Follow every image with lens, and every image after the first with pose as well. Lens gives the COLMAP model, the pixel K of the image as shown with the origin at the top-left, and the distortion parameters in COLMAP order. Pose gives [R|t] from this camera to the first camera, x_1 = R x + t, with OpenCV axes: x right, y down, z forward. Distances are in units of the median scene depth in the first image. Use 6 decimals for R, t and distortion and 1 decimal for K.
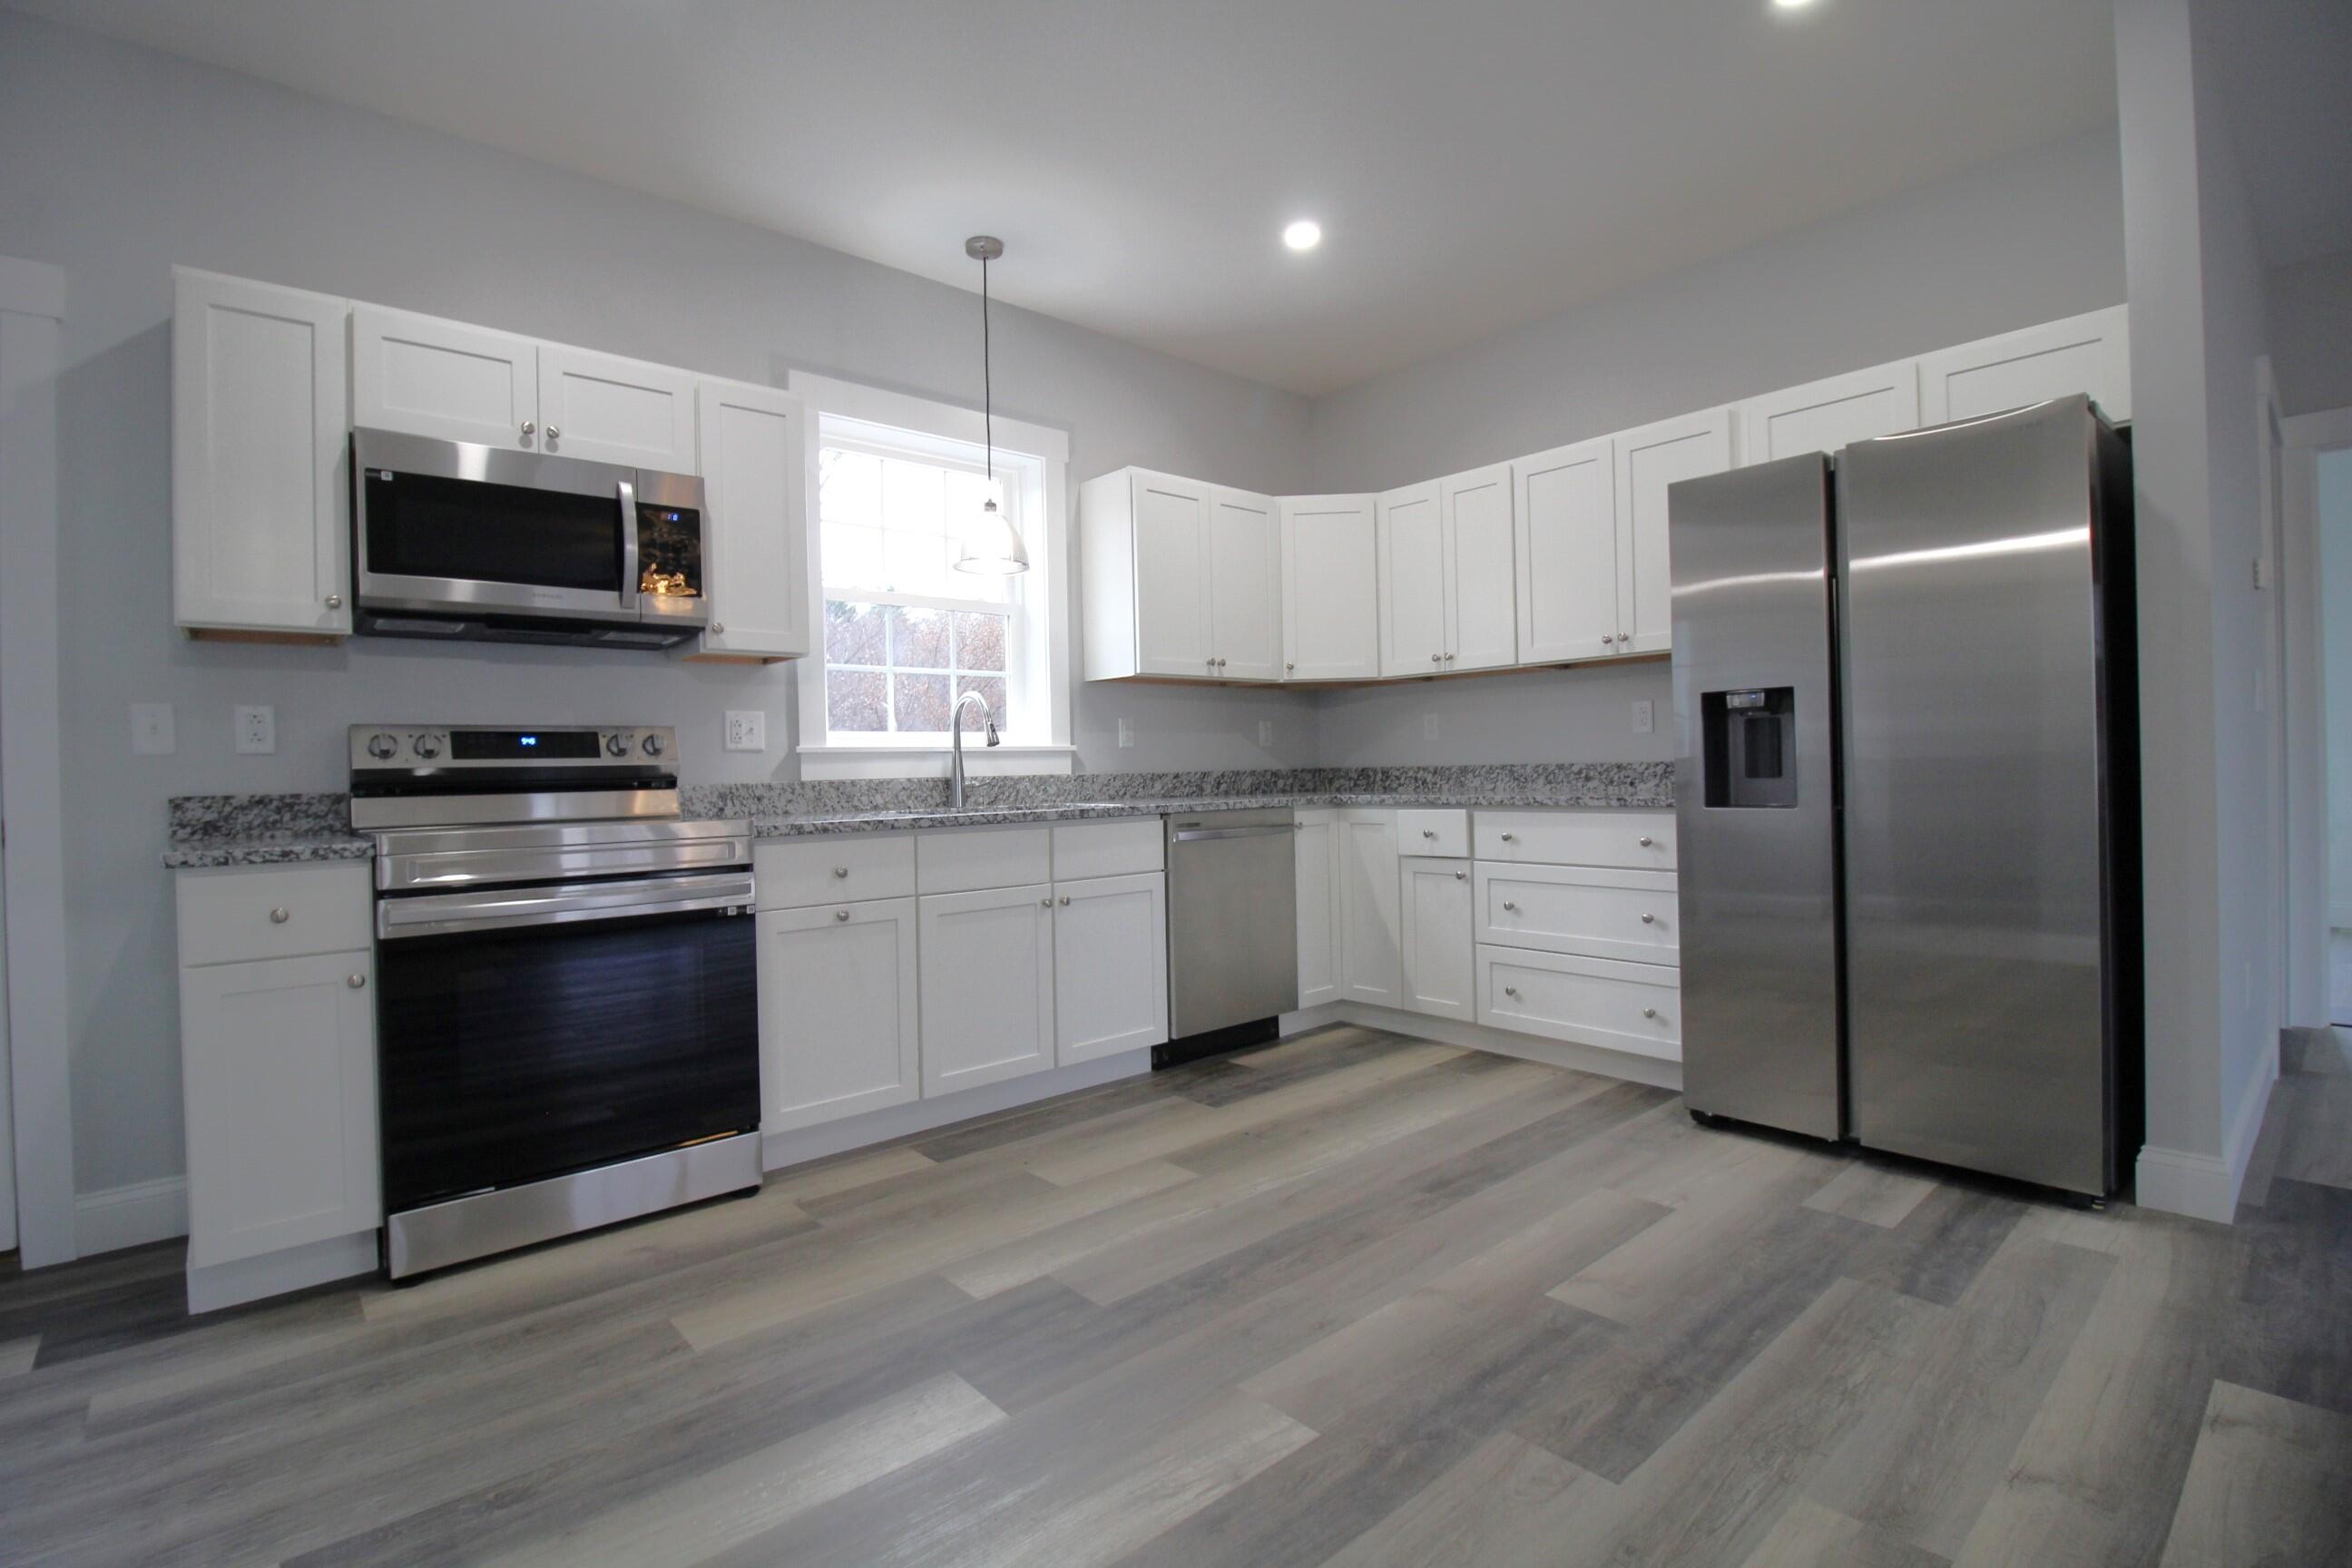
lens RADIAL K [[1085.1, 0, 1166.9], [0, 1085.1, 776.7], [0, 0, 1]] dist [-0.000875, -0.010521]
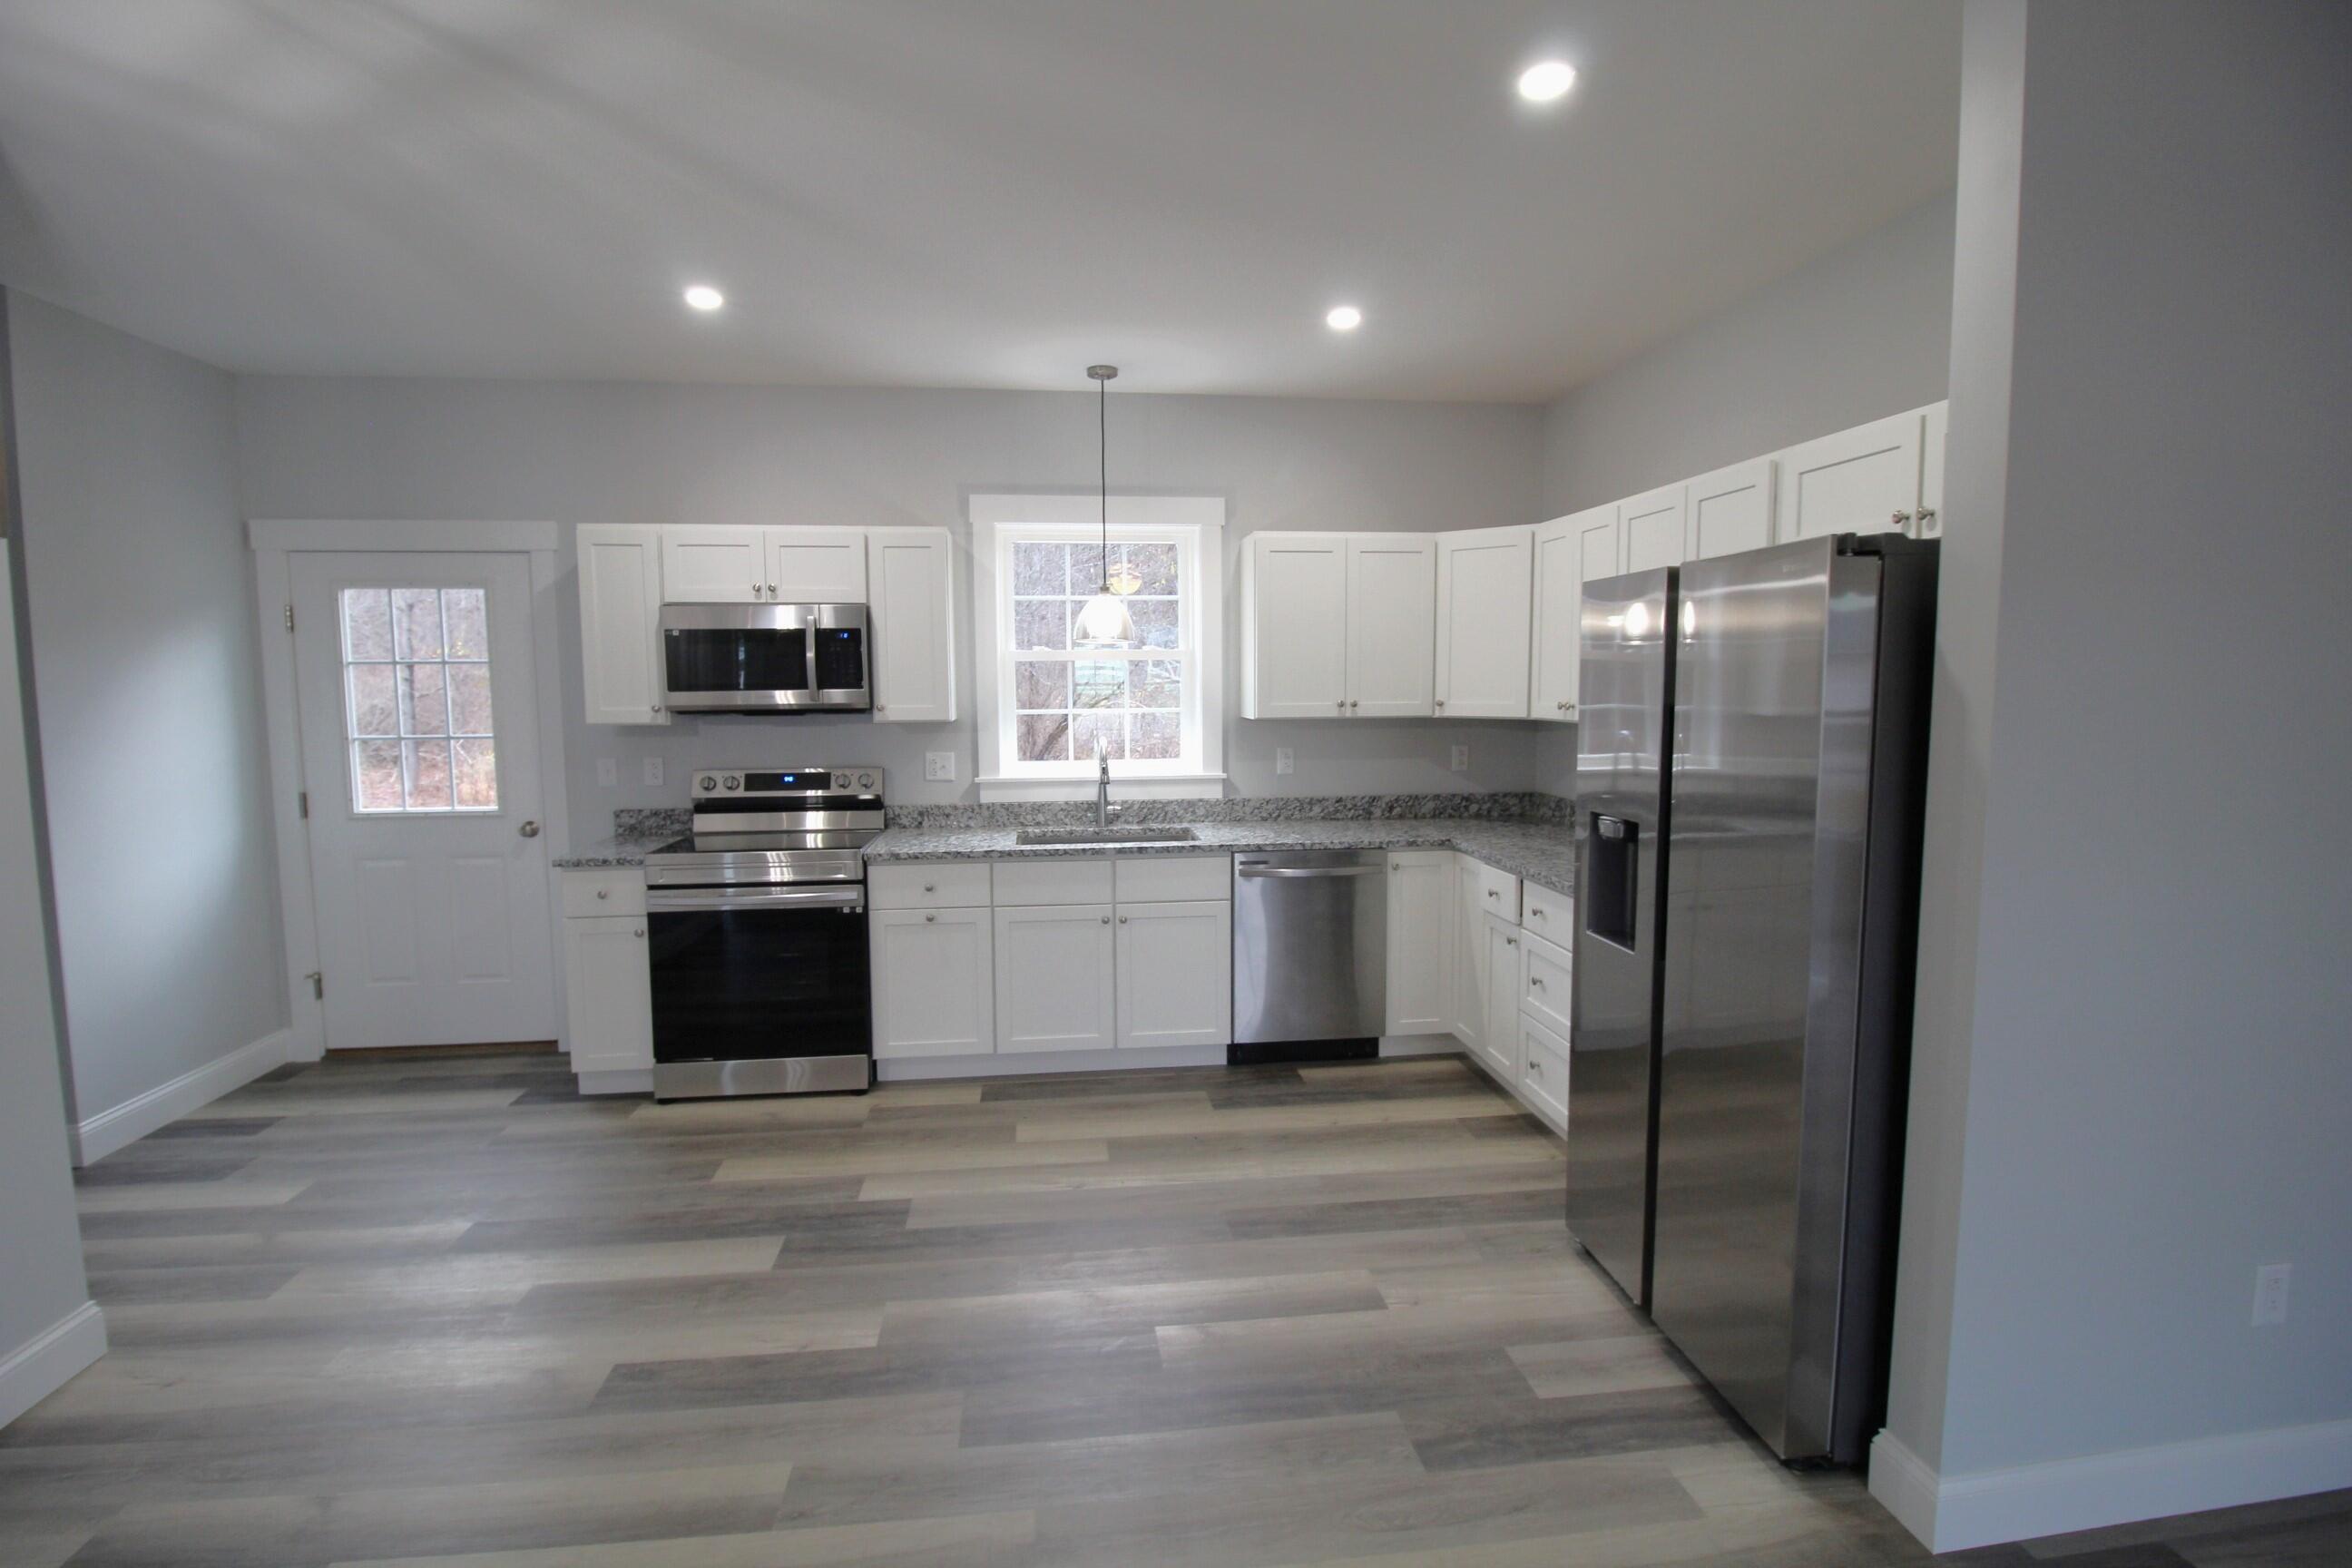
lens RADIAL K [[1082.5, 0, 1176.0], [0, 1082.5, 784.0], [0, 0, 1]] dist [-0.009549, -0.000989]
pose [[0.828148, 0.071935, -0.555874, 0.697357], [-0.016794, 0.994470, 0.103672, -0.185957], [0.560258, -0.076520, 0.824776, 0.028821]]
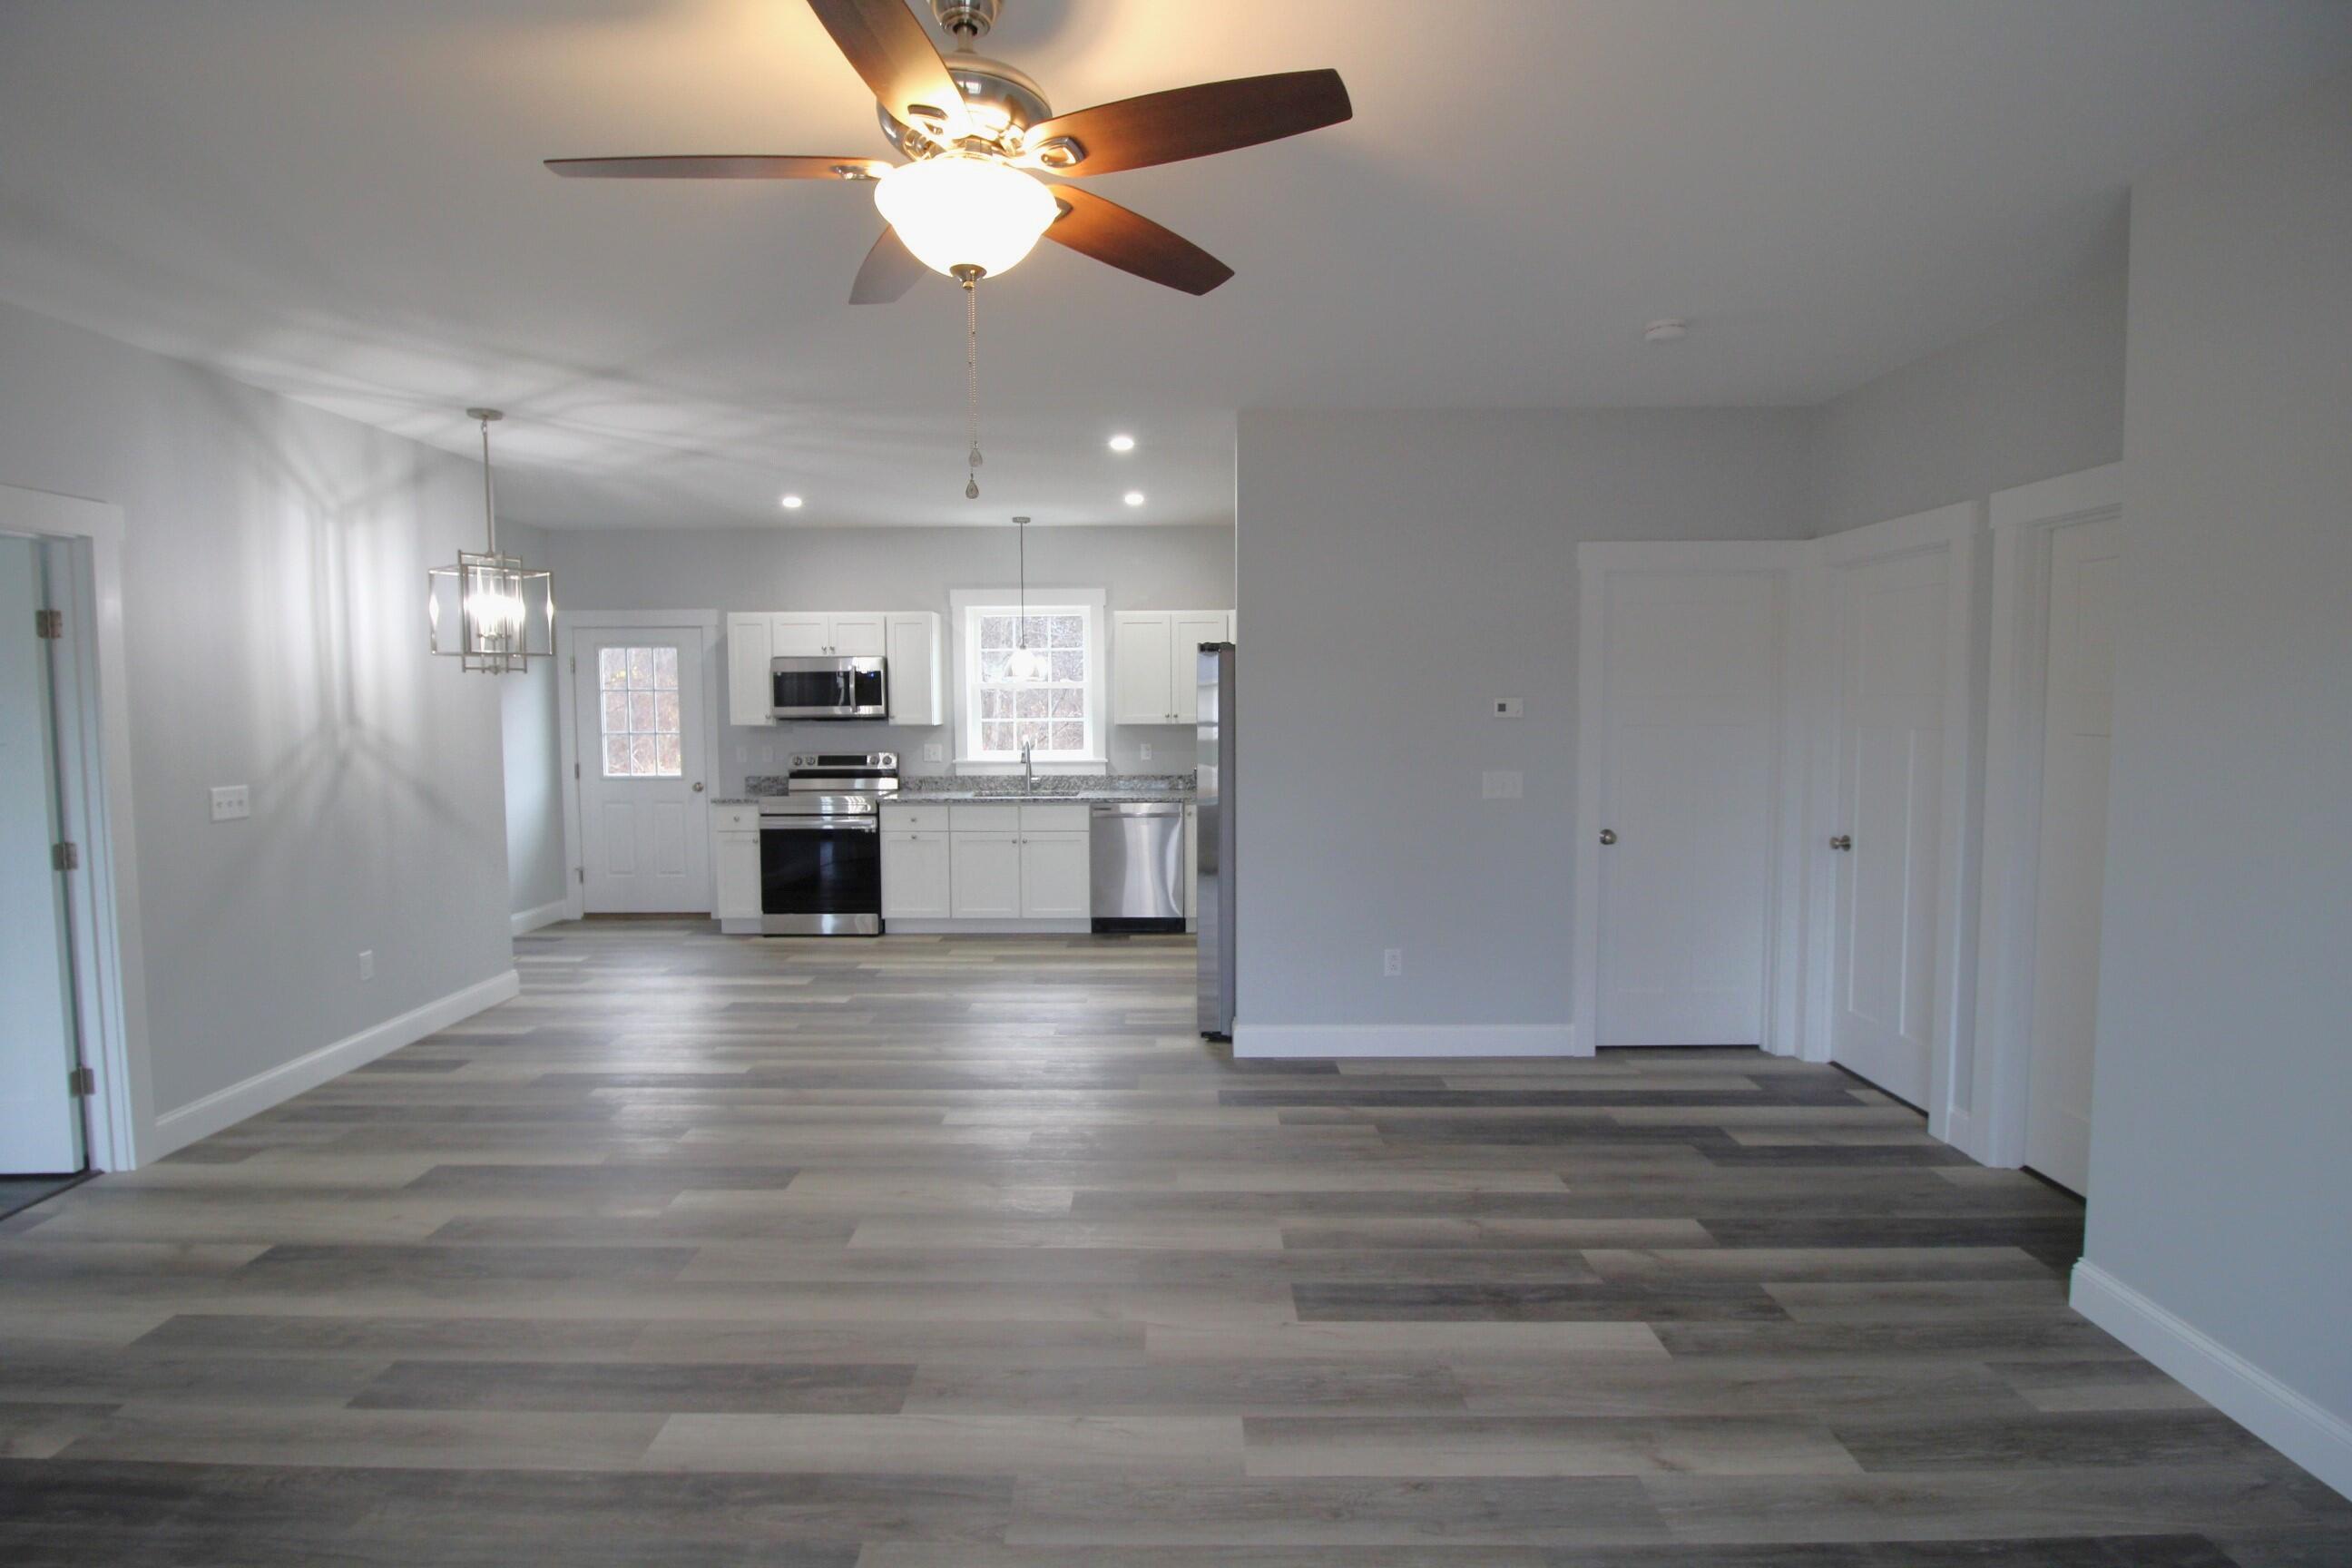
lens RADIAL K [[1085.1, 0, 1166.9], [0, 1085.1, 776.7], [0, 0, 1]] dist [-0.000875, -0.010521]
pose [[0.751216, 0.065786, -0.656769, 1.647027], [-0.016983, 0.996618, 0.080402, -0.204144], [0.659837, -0.049245, 0.749793, -0.436637]]
